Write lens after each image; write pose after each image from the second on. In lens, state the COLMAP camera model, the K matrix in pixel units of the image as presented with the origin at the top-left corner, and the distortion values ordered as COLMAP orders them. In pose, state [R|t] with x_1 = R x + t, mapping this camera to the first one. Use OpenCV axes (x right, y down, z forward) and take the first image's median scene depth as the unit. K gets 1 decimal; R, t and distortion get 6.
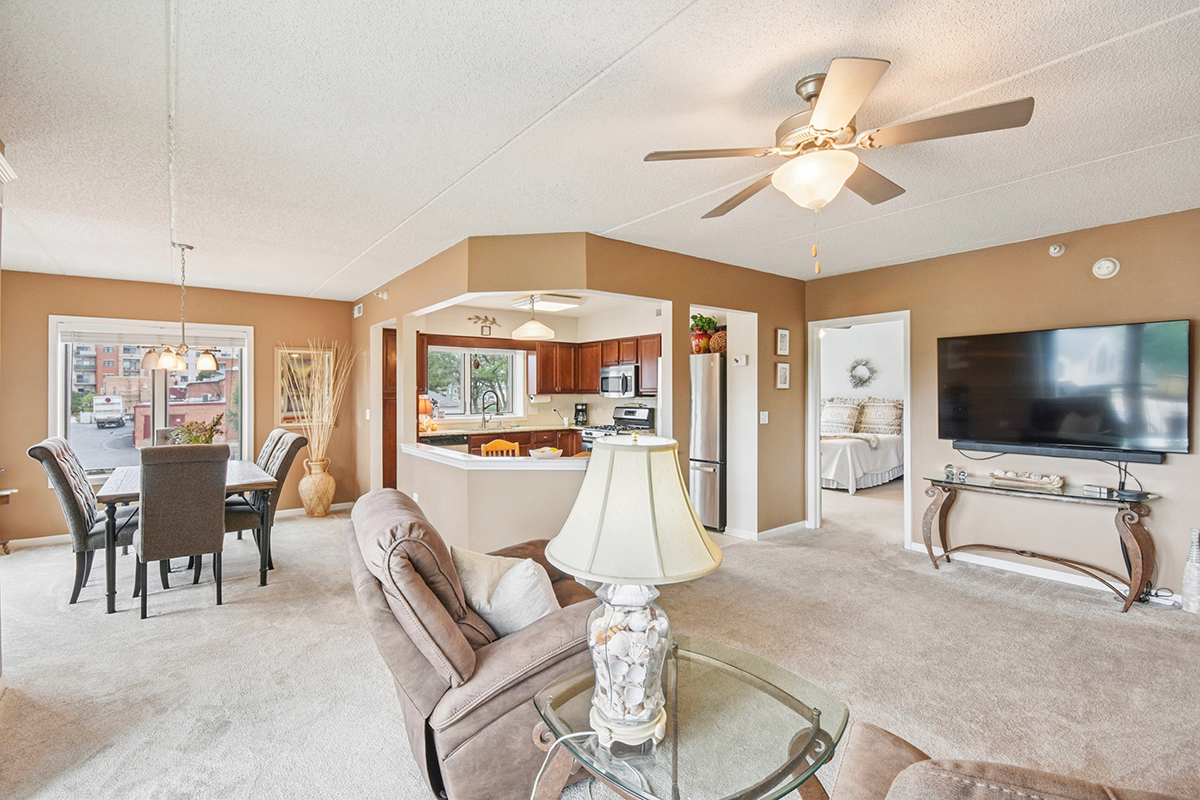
lens RADIAL K [[557.0, 0, 601.2], [0, 557.0, 391.3], [0, 0, 1]] dist [0.001343, 0.000002]
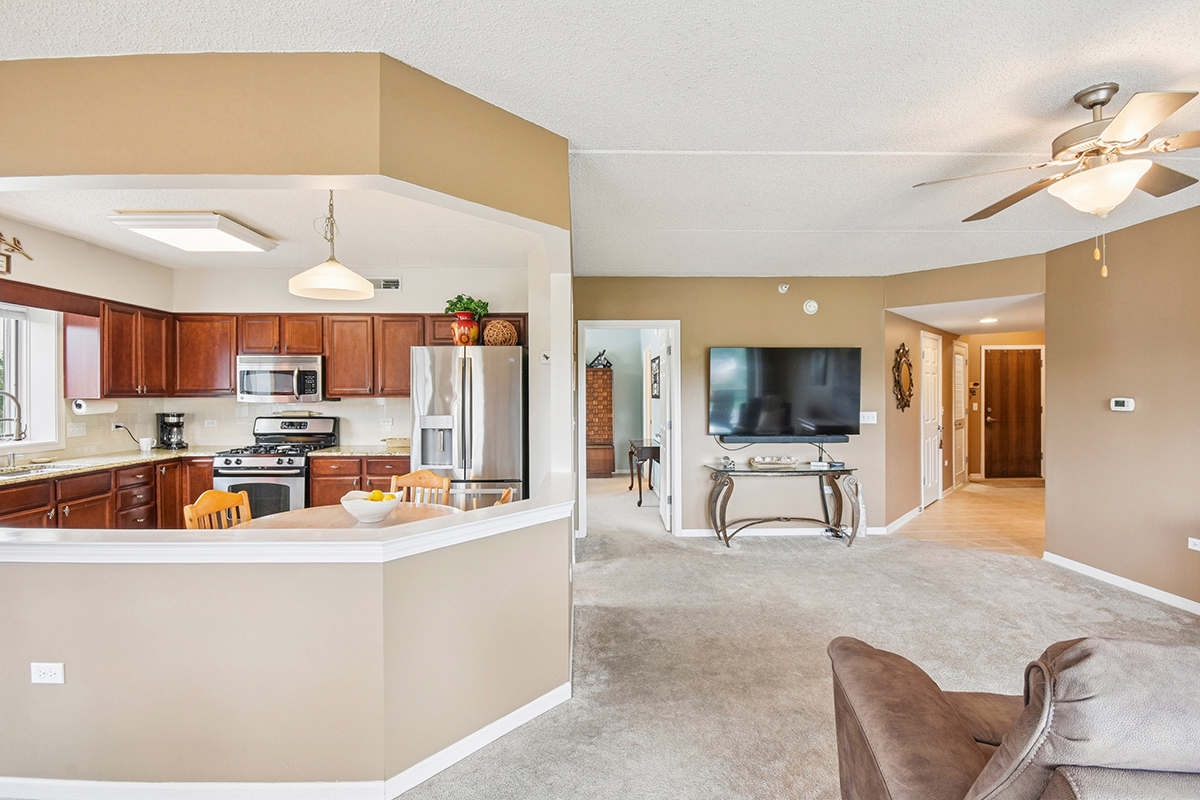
lens RADIAL K [[542.2, 0, 590.6], [0, 542.2, 390.9], [0, 0, 1]] dist [-0.002487, -0.000680]
pose [[0.591043, 0.006506, 0.806614, -0.295072], [-0.000446, 0.999970, -0.007739, 0.002255], [-0.806640, 0.004215, 0.591028, 0.354337]]
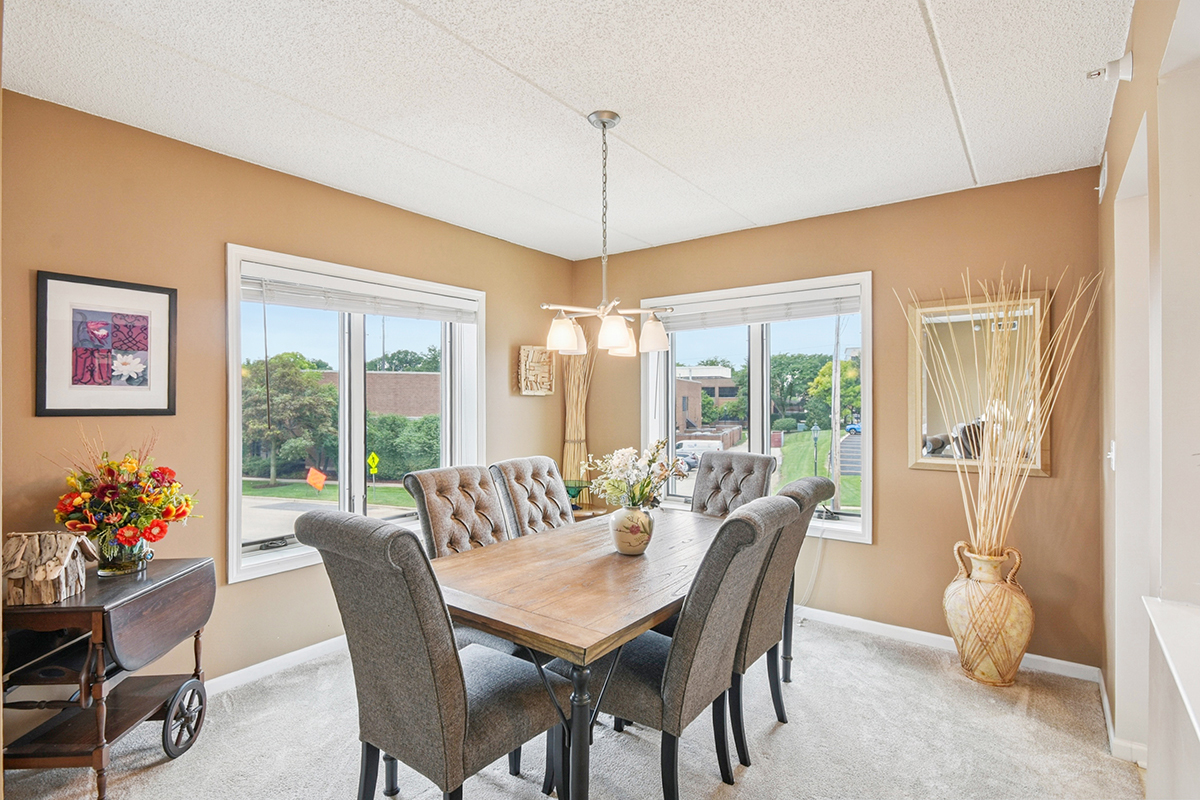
lens RADIAL K [[595.3, 0, 600.0], [0, 595.3, 400.0], [0, 0, 1]] dist [0.000803, -0.000015]
pose [[0.274514, 0.003941, -0.961575, -0.130231], [0.003850, 0.999979, 0.005198, 0.002668], [0.961576, -0.005129, 0.274493, 0.525661]]
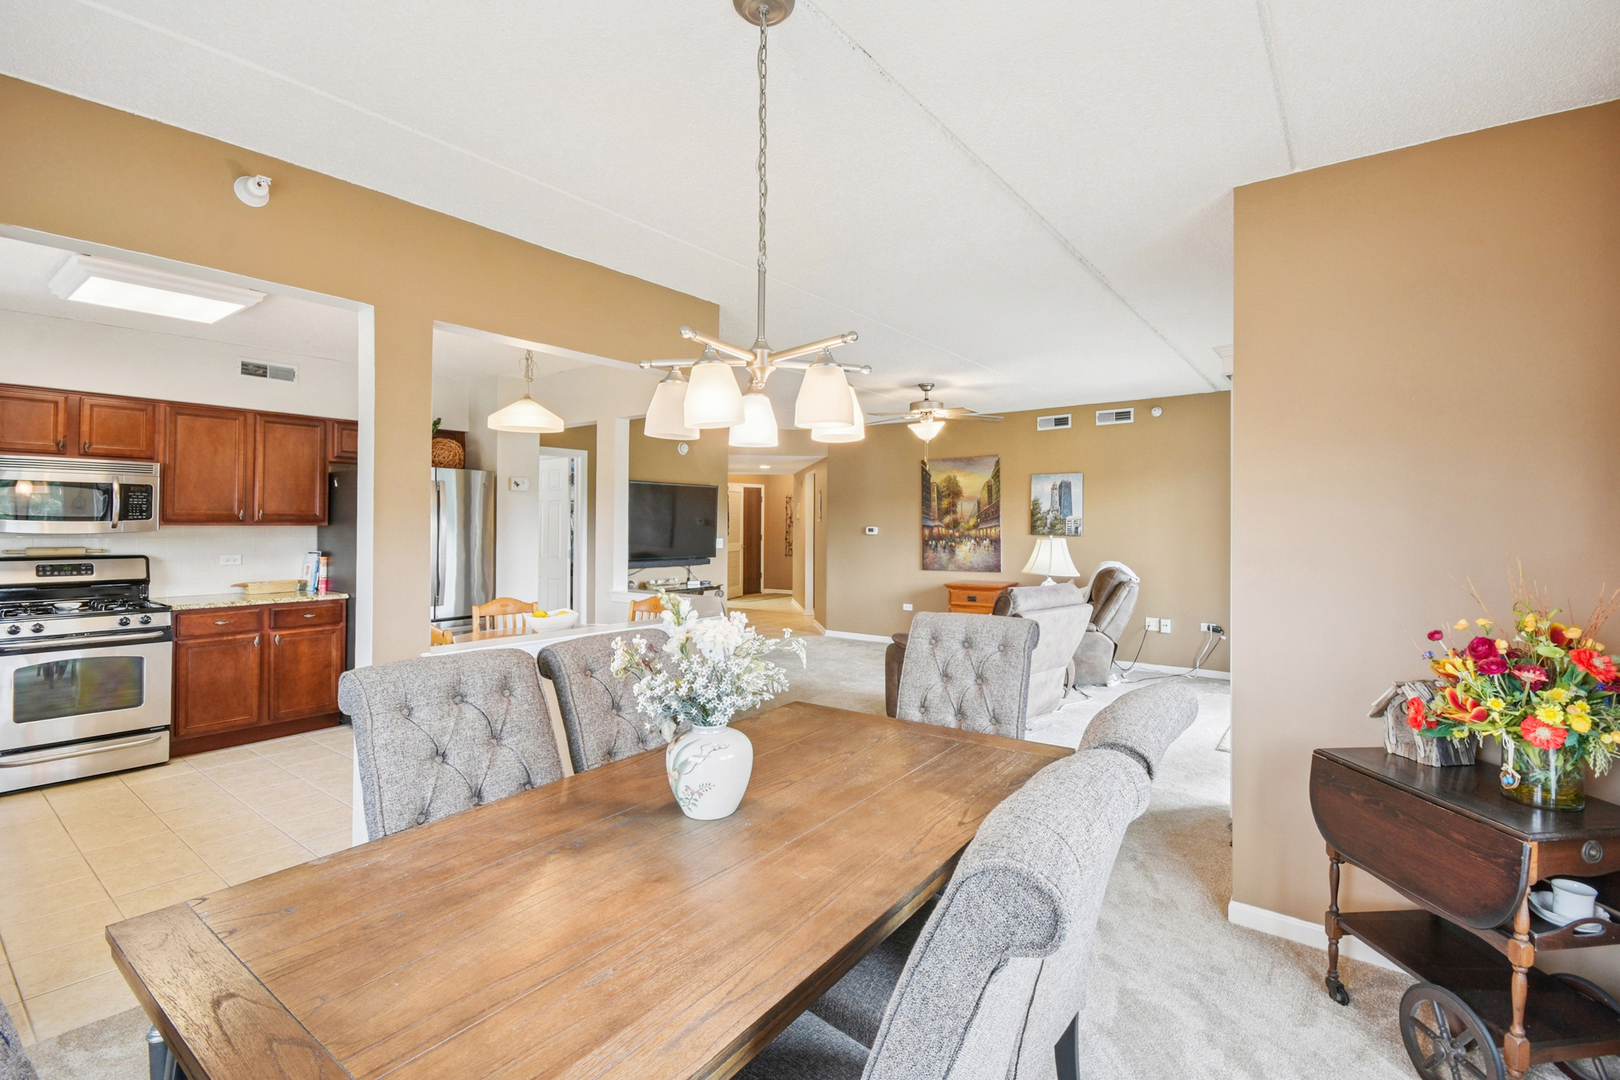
lens RADIAL K [[722.6, 0, 810.1], [0, 722.6, 514.3], [0, 0, 1]] dist [0.021471, -0.019075]
pose [[-0.264266, 0.016003, 0.964317, -0.691191], [-0.002955, 0.999844, -0.017402, 0.005219], [-0.964445, -0.007448, -0.264177, 0.667310]]
